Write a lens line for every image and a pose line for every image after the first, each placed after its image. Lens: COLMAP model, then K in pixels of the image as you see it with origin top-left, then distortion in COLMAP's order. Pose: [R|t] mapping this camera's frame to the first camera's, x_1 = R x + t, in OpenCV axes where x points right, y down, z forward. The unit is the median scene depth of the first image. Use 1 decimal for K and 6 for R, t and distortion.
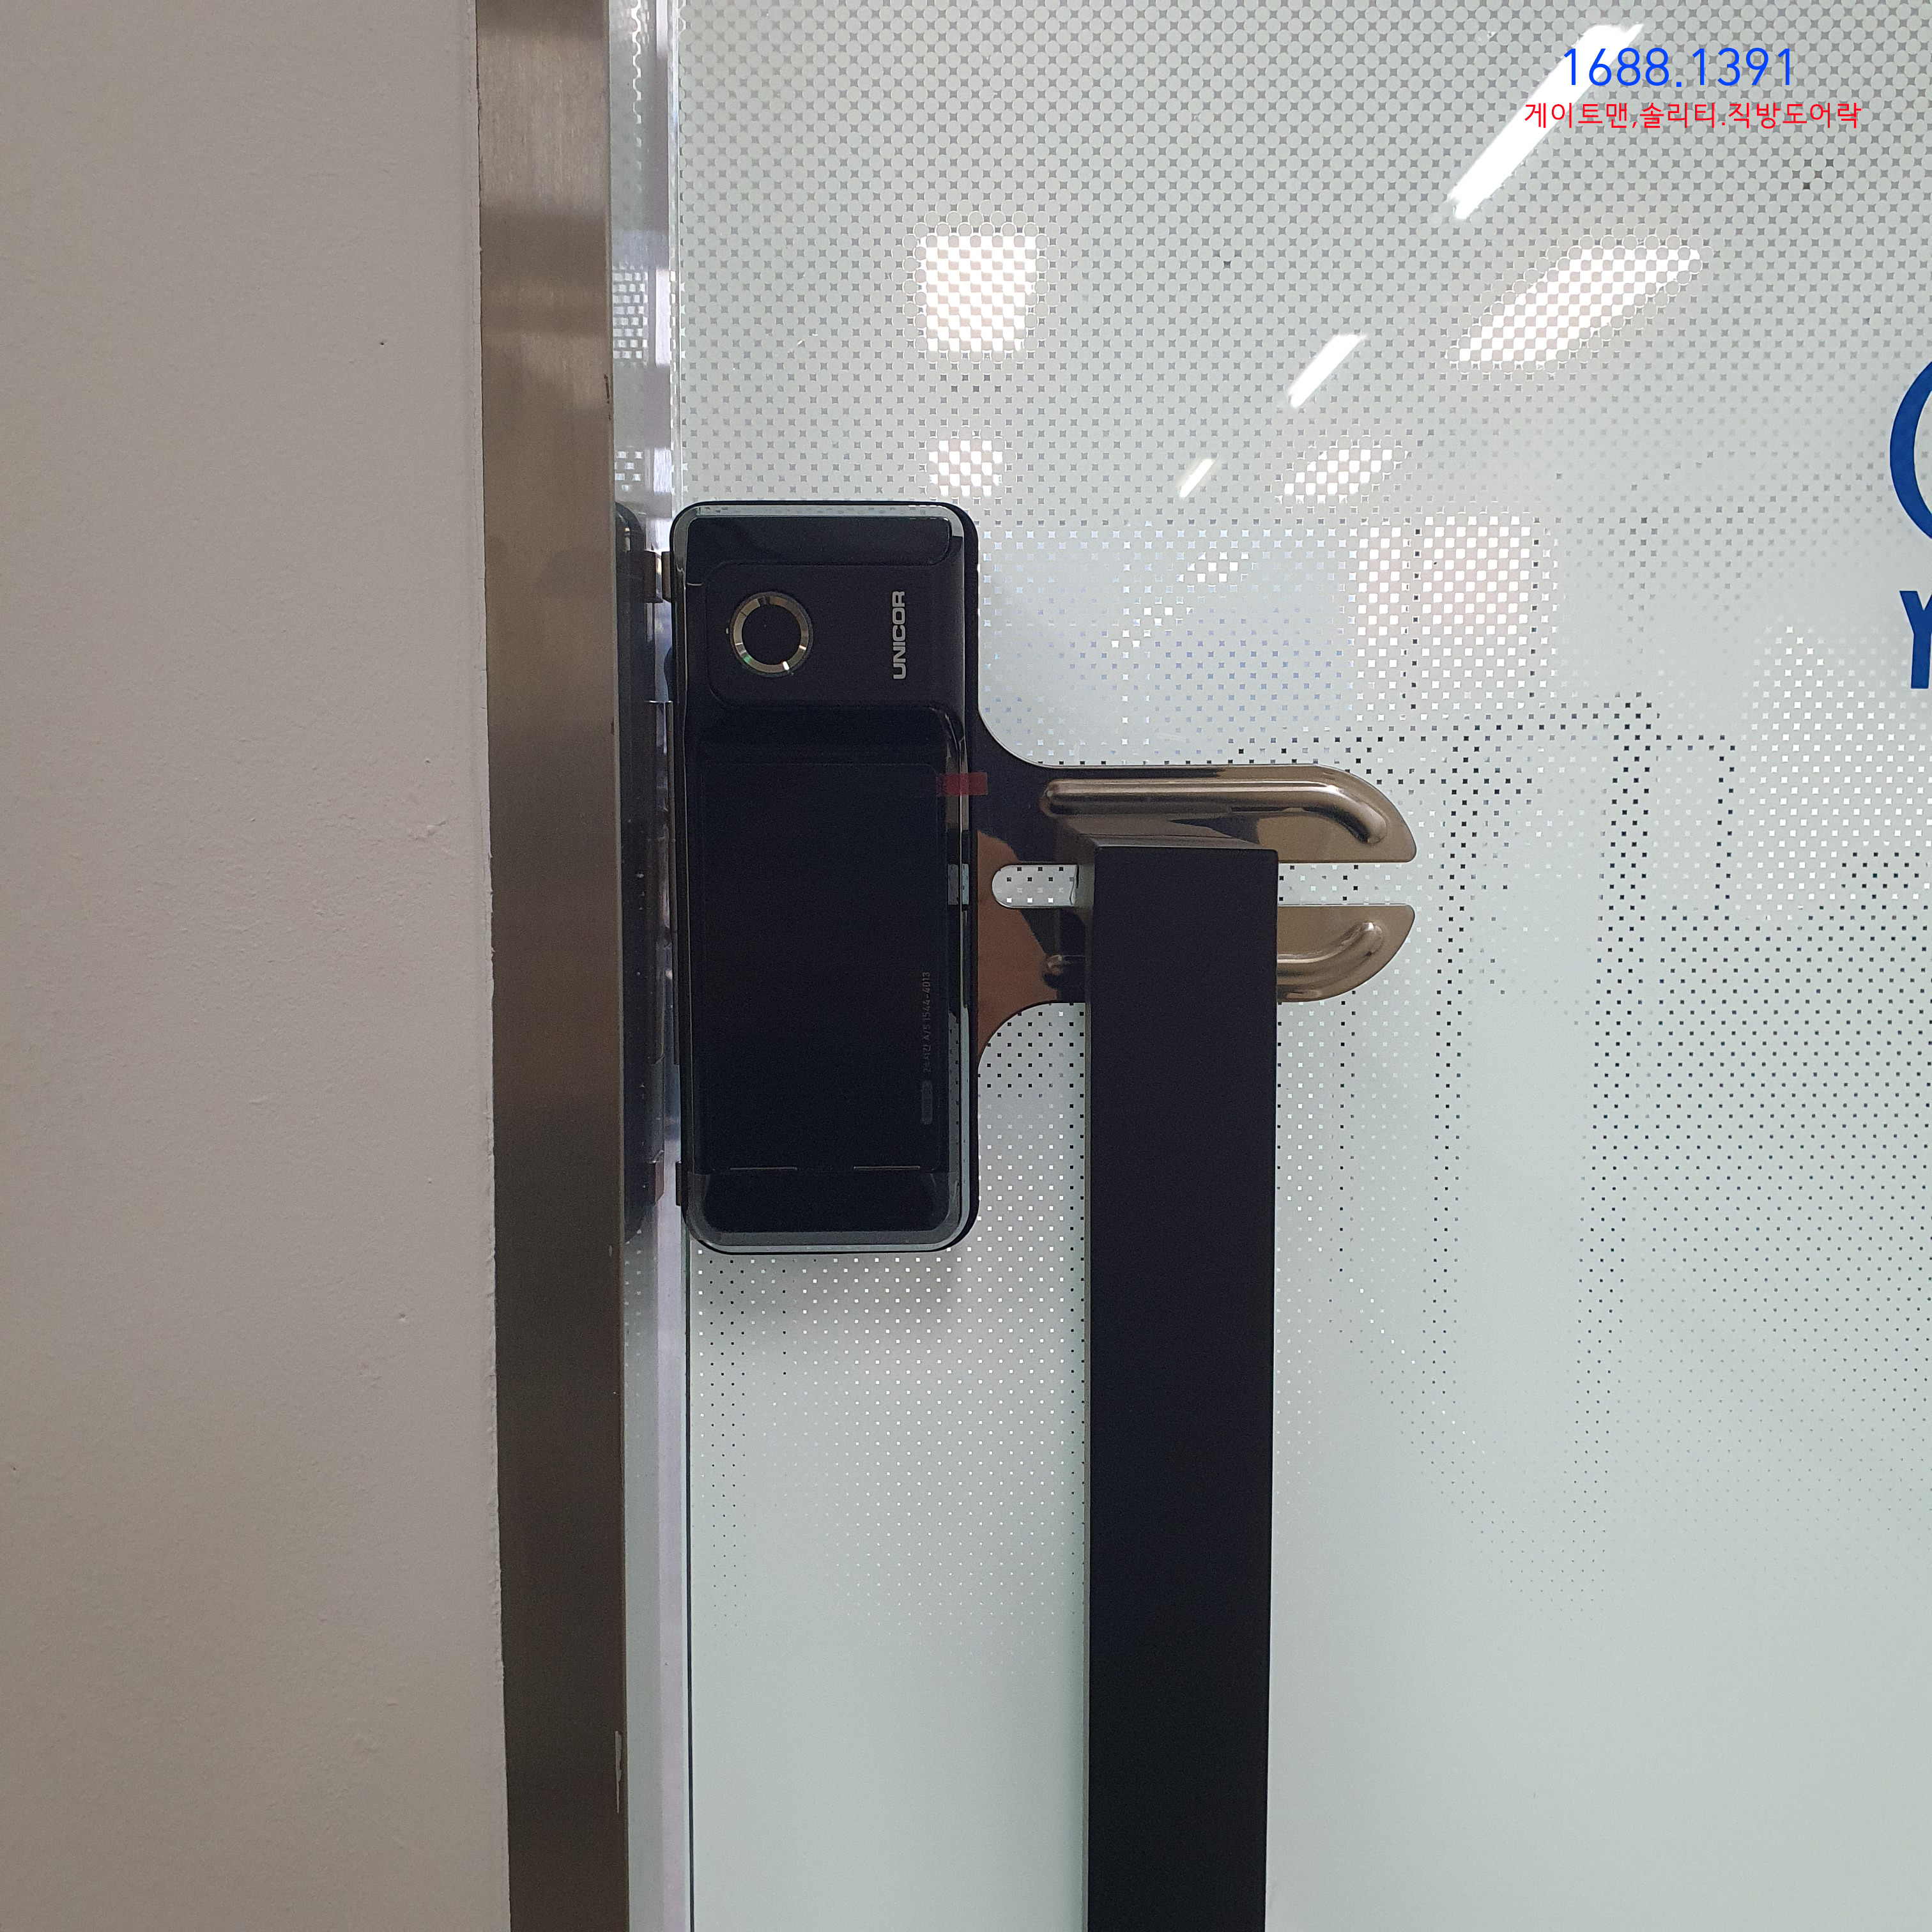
lens RADIAL K [[2176.7, 0, 966.0], [0, 2176.7, 966.0], [0, 0, 1]] dist [0.149092, -0.406774]
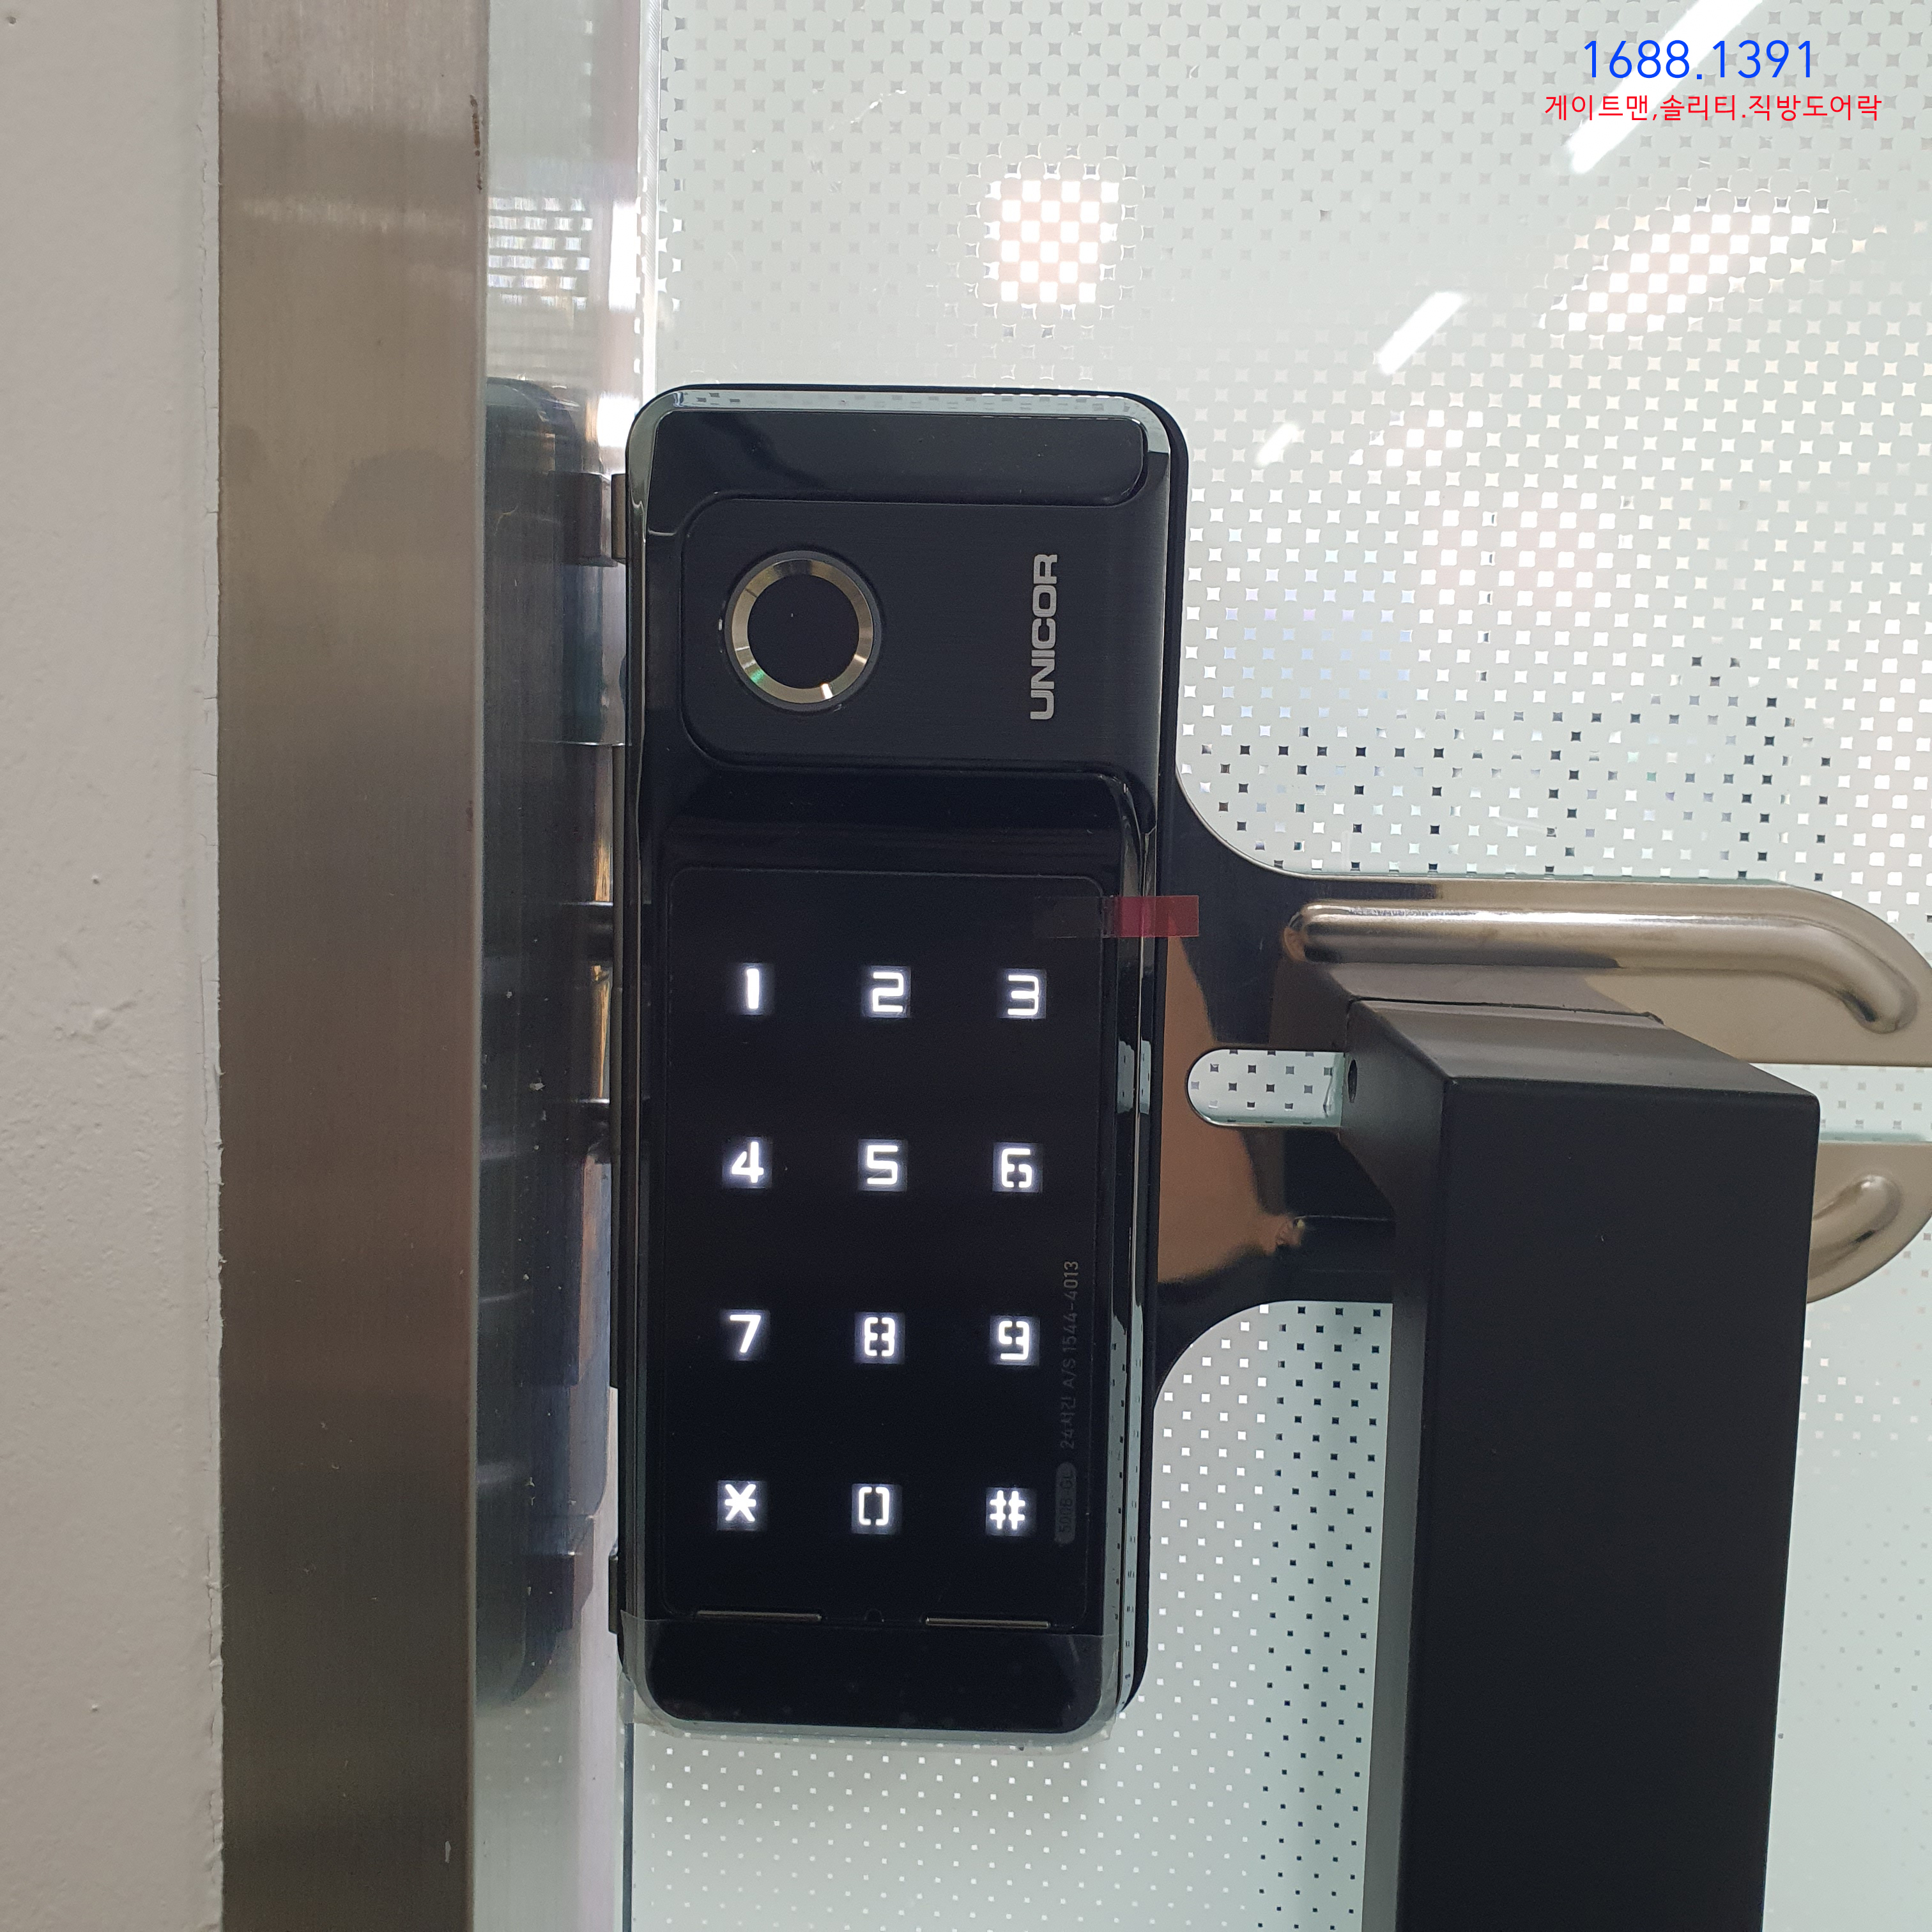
lens RADIAL K [[2216.2, 0, 916.9], [0, 2216.2, 962.6], [0, 0, 1]] dist [0.061300, -0.167140]
pose [[0.998464, 0.029751, -0.046748, -0.032284], [-0.029144, 0.999483, 0.013606, -0.075908], [0.047128, -0.012223, 0.998814, 0.442582]]
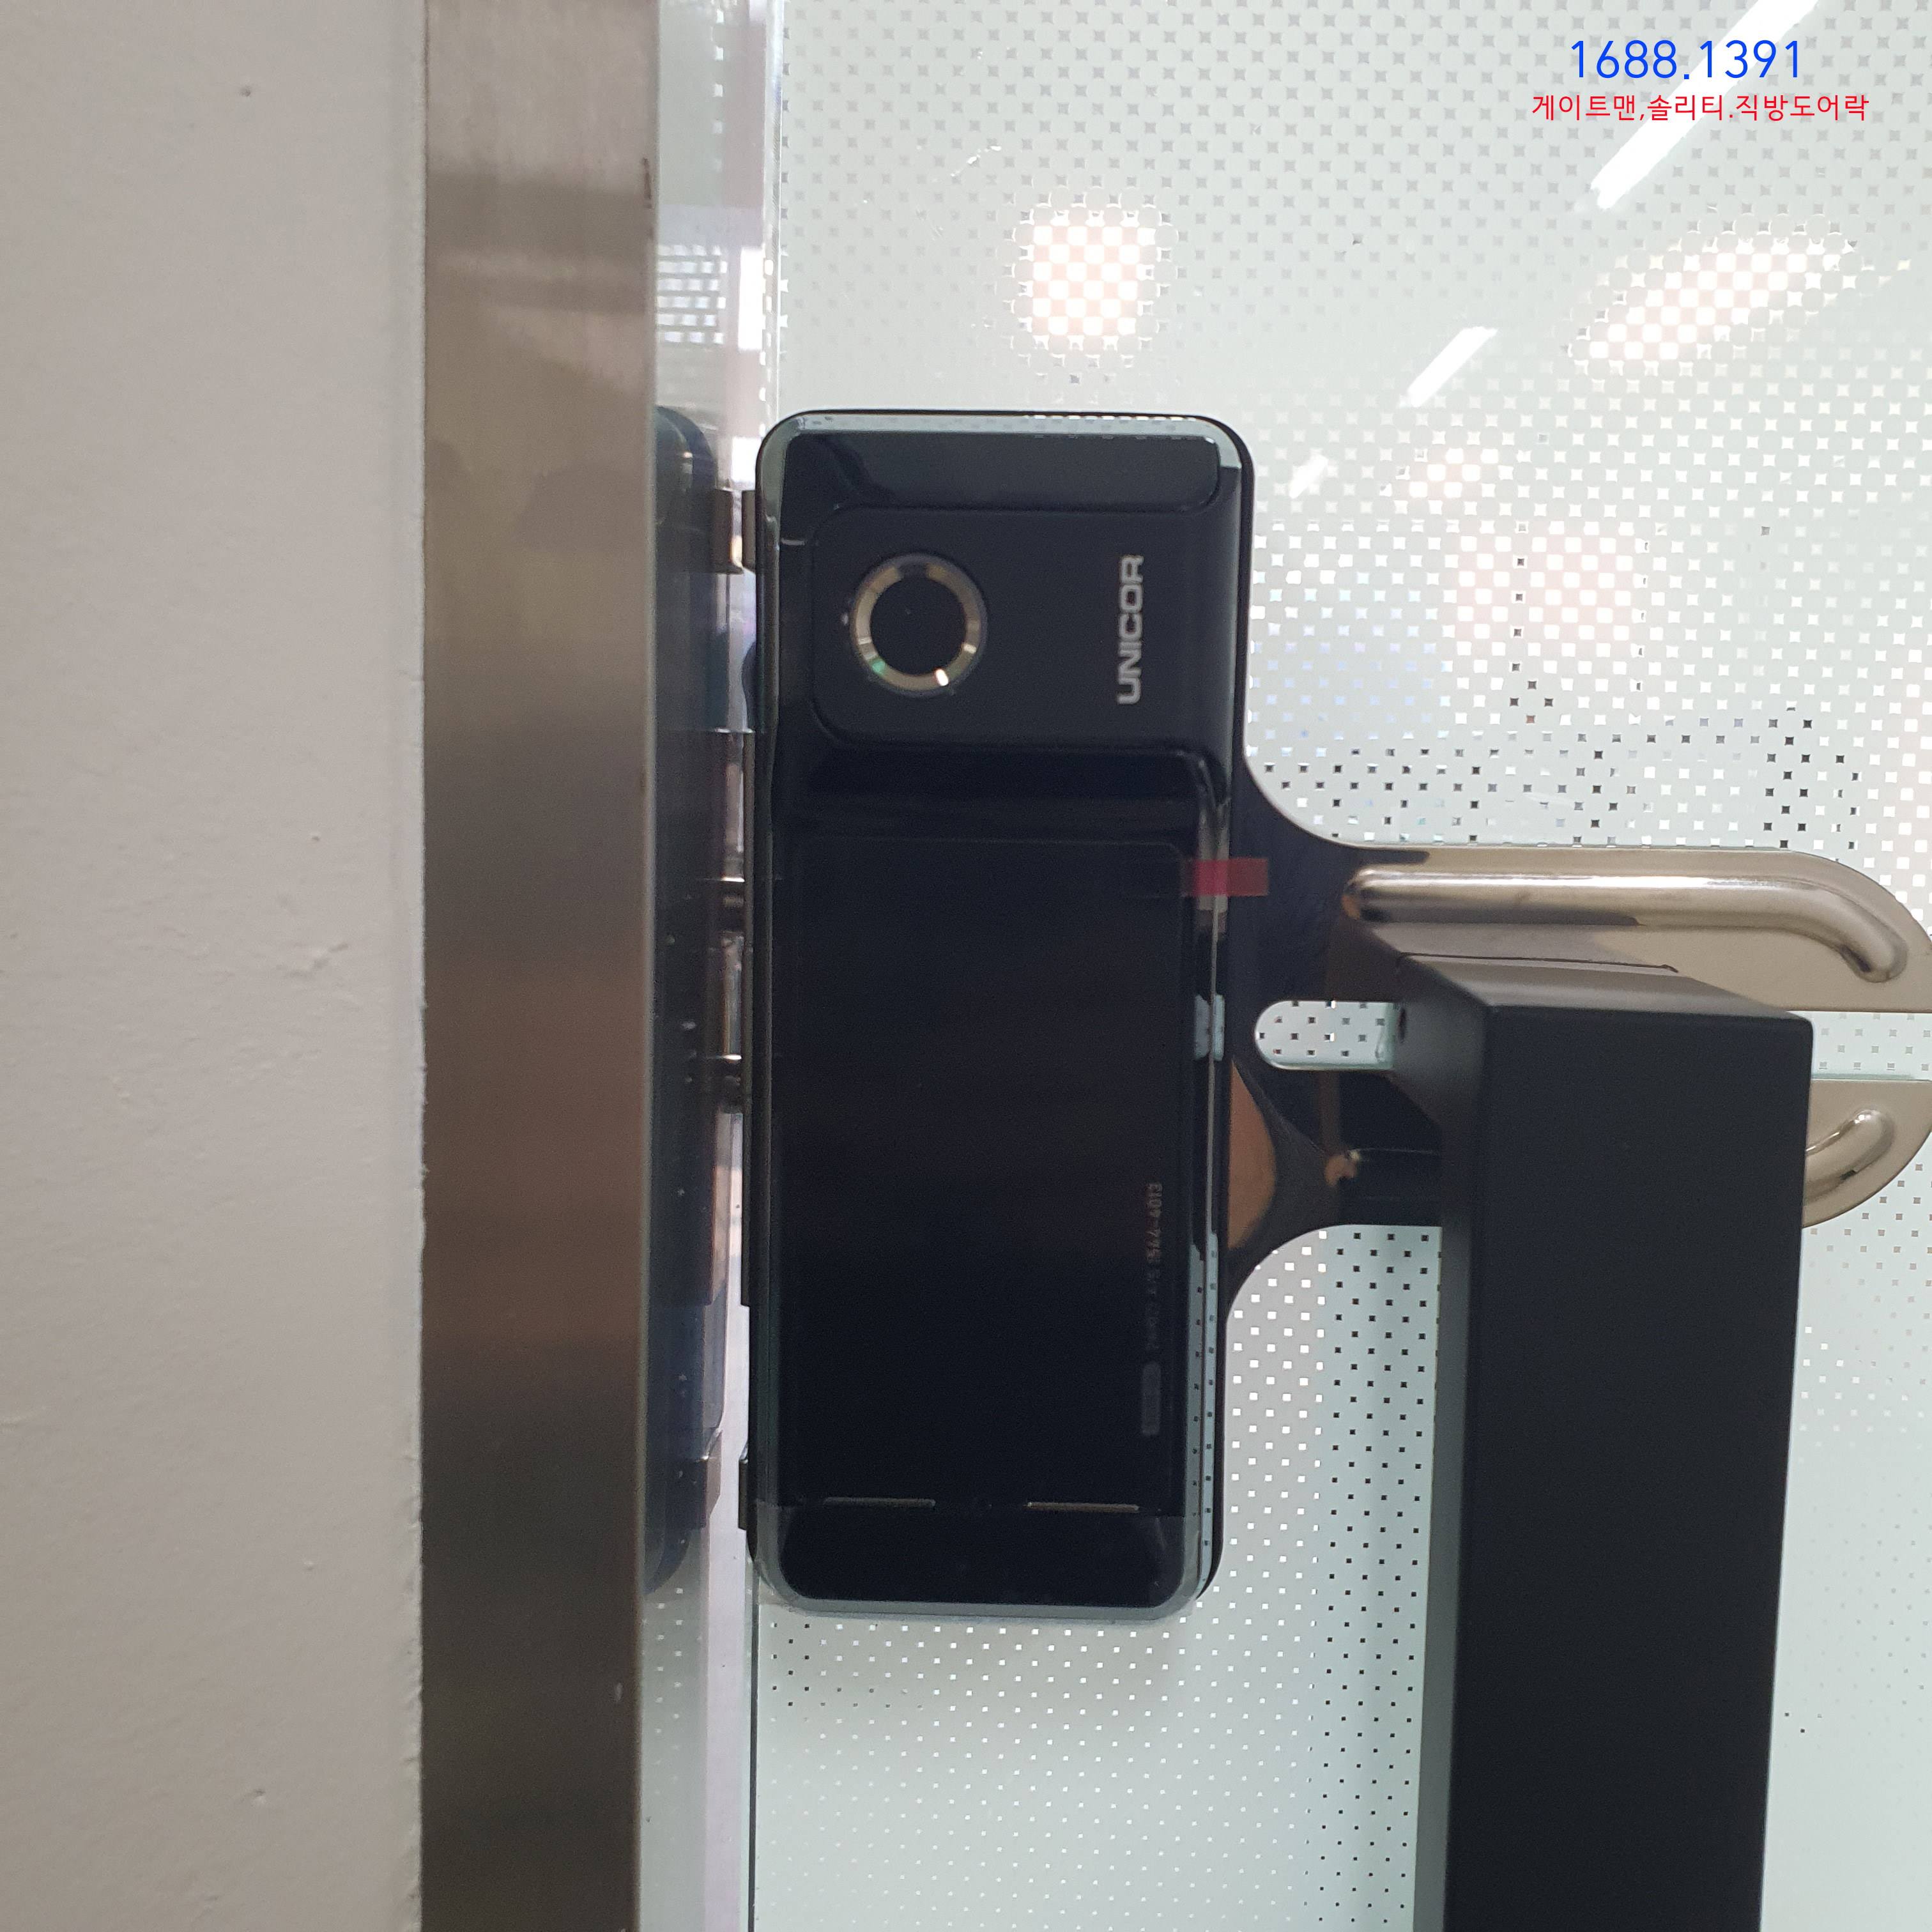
lens RADIAL K [[2176.7, 0, 966.0], [0, 2176.7, 966.0], [0, 0, 1]] dist [0.149092, -0.406774]
pose [[0.998892, 0.024331, -0.040276, -0.047028], [-0.024298, 0.999704, 0.001309, -0.056397], [0.040295, -0.000329, 0.999188, 0.381188]]
